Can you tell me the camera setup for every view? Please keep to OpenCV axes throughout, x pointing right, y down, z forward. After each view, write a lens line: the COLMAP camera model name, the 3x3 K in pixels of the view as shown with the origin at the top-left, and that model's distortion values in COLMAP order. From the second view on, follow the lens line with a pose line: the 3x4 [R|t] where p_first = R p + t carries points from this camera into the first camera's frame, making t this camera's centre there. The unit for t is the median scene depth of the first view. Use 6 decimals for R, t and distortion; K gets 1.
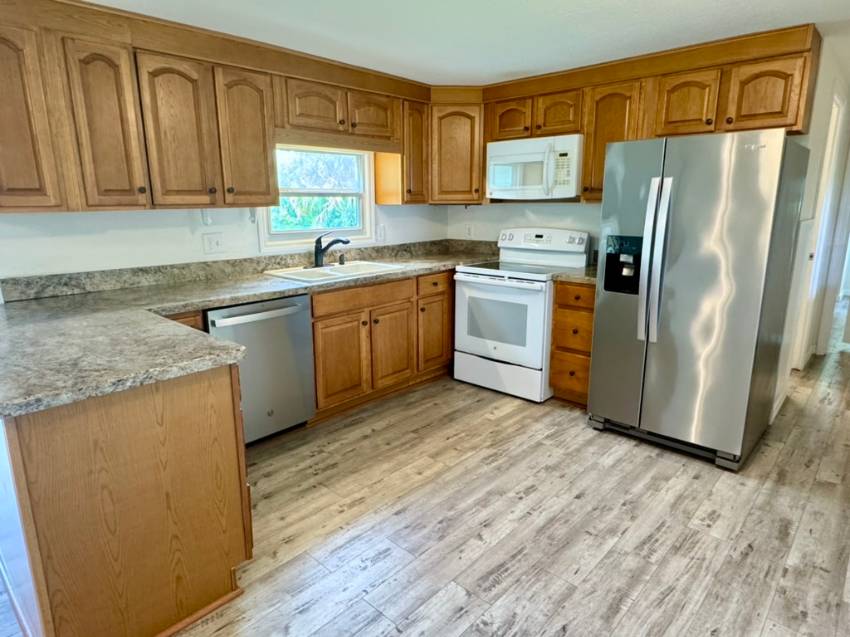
lens RADIAL K [[515.9, 0, 421.7], [0, 515.9, 315.9], [0, 0, 1]] dist [0.001638, 0.000001]
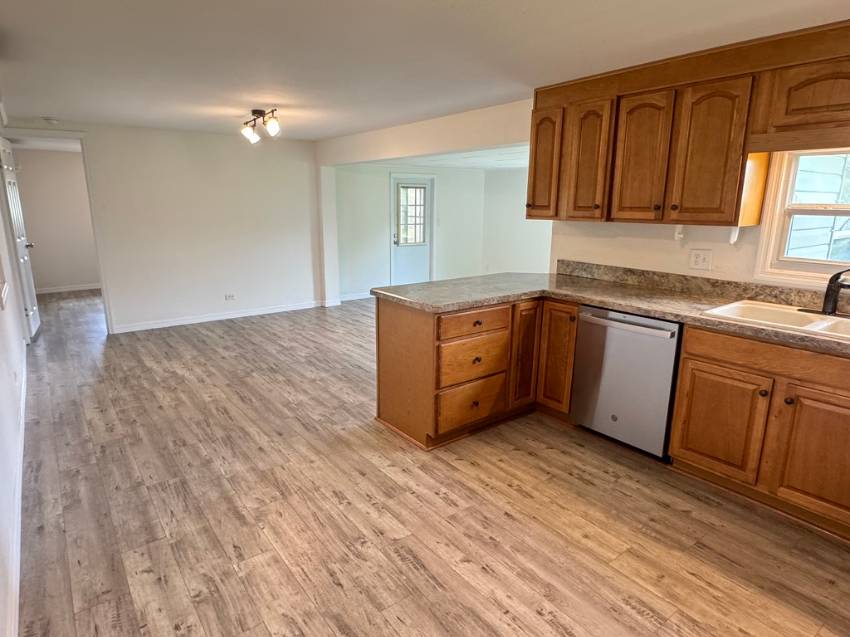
lens RADIAL K [[507.5, 0, 422.0], [0, 507.5, 319.9], [0, 0, 1]] dist [0.002226, -0.000398]
pose [[-0.172538, 0.228704, -0.958084, 0.763872], [-0.225983, 0.937536, 0.264496, -0.195909], [0.958730, 0.262146, -0.110077, 0.720888]]
